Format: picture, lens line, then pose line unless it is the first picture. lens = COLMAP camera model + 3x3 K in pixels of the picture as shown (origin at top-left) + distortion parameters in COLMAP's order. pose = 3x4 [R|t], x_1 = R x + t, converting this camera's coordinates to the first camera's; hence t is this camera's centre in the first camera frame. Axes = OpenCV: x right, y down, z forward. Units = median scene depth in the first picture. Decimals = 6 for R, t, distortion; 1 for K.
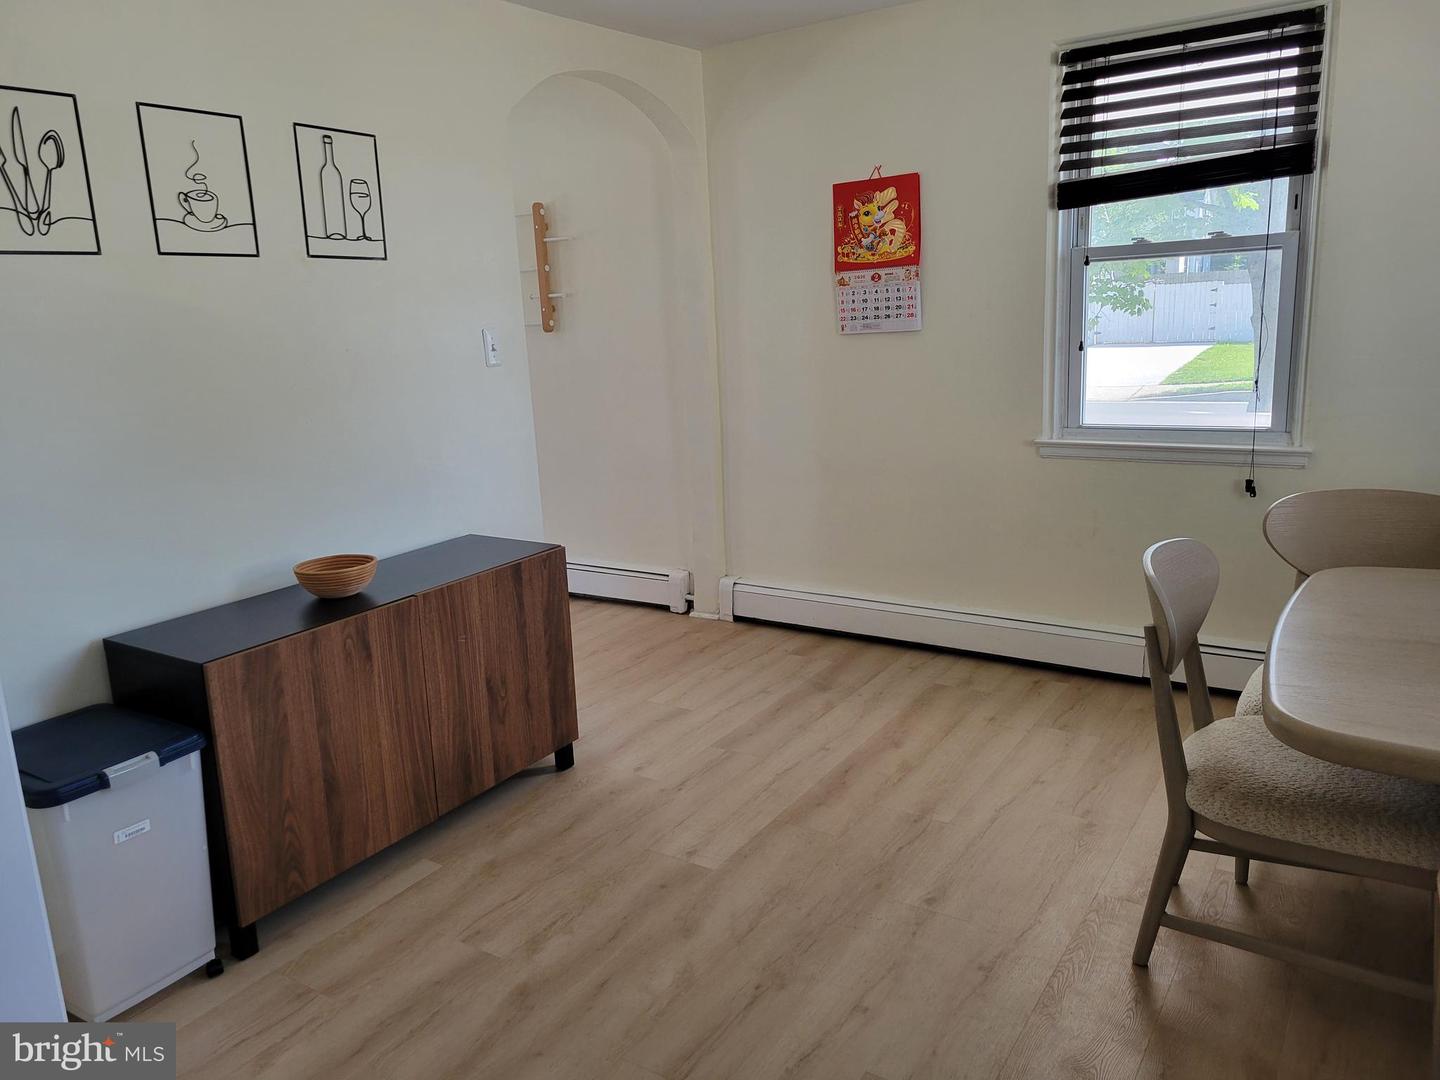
lens RADIAL K [[1076.8, 0, 718.6], [0, 1076.8, 535.8], [0, 0, 1]] dist [0.042851, -0.017421]
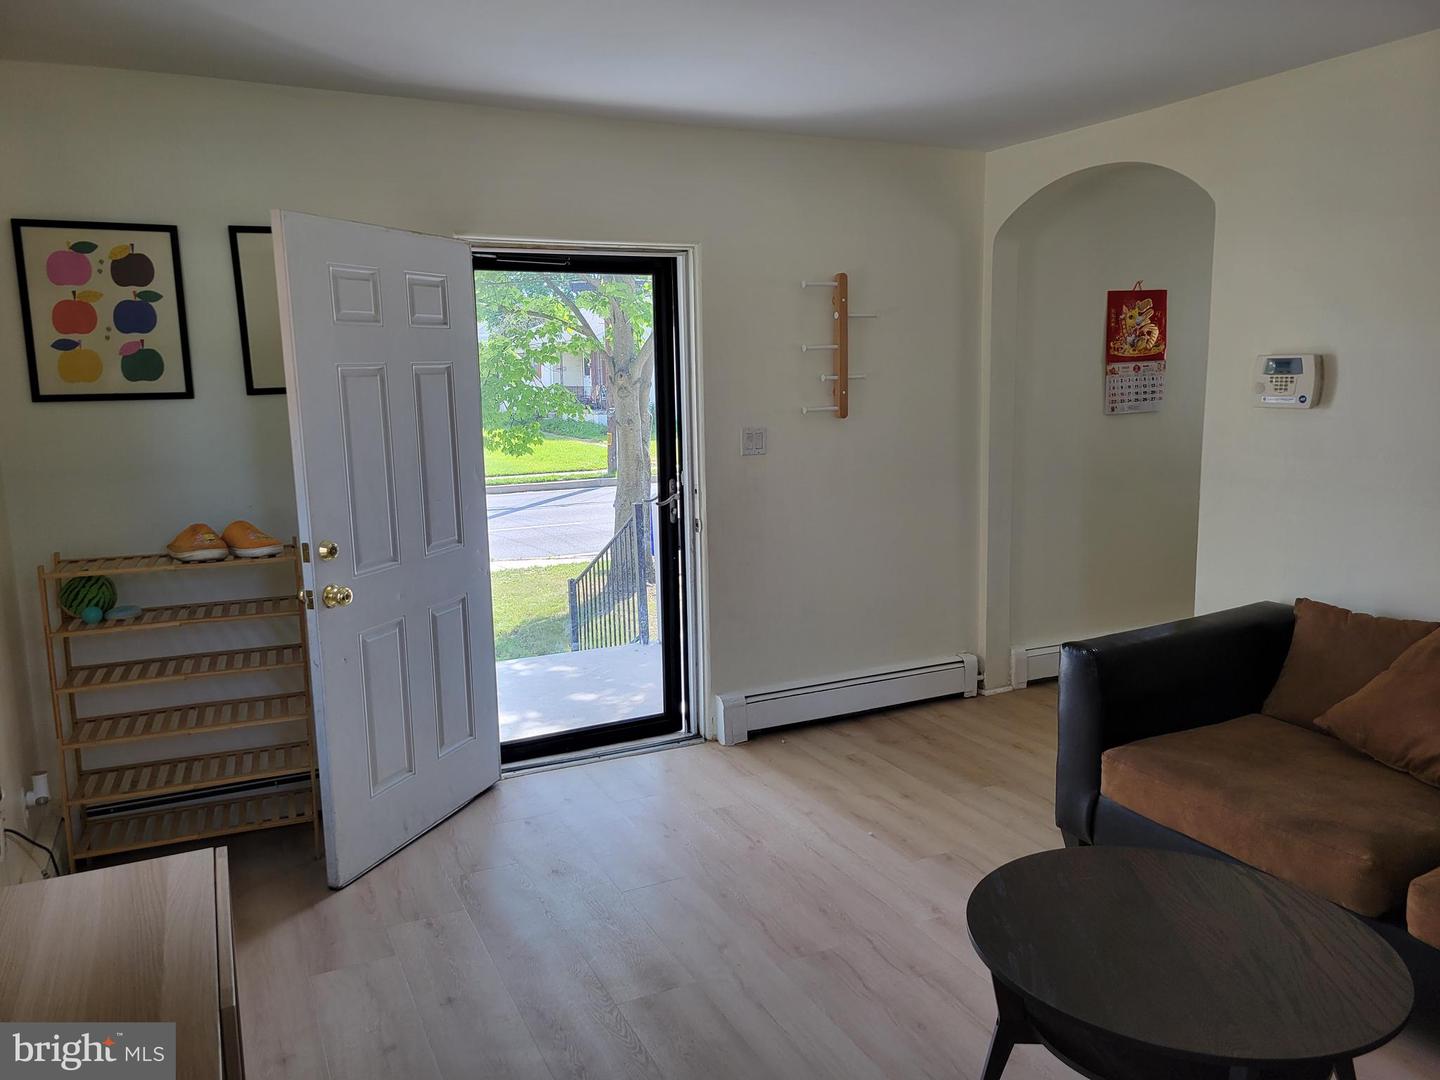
lens RADIAL K [[1076.8, 0, 720.5], [0, 1076.8, 542.1], [0, 0, 1]] dist [0.042851, -0.017421]
pose [[0.516915, -0.090621, 0.851227, -1.172384], [0.182503, 0.983186, -0.006157, -0.123053], [-0.836356, 0.158534, 0.524762, 0.777986]]
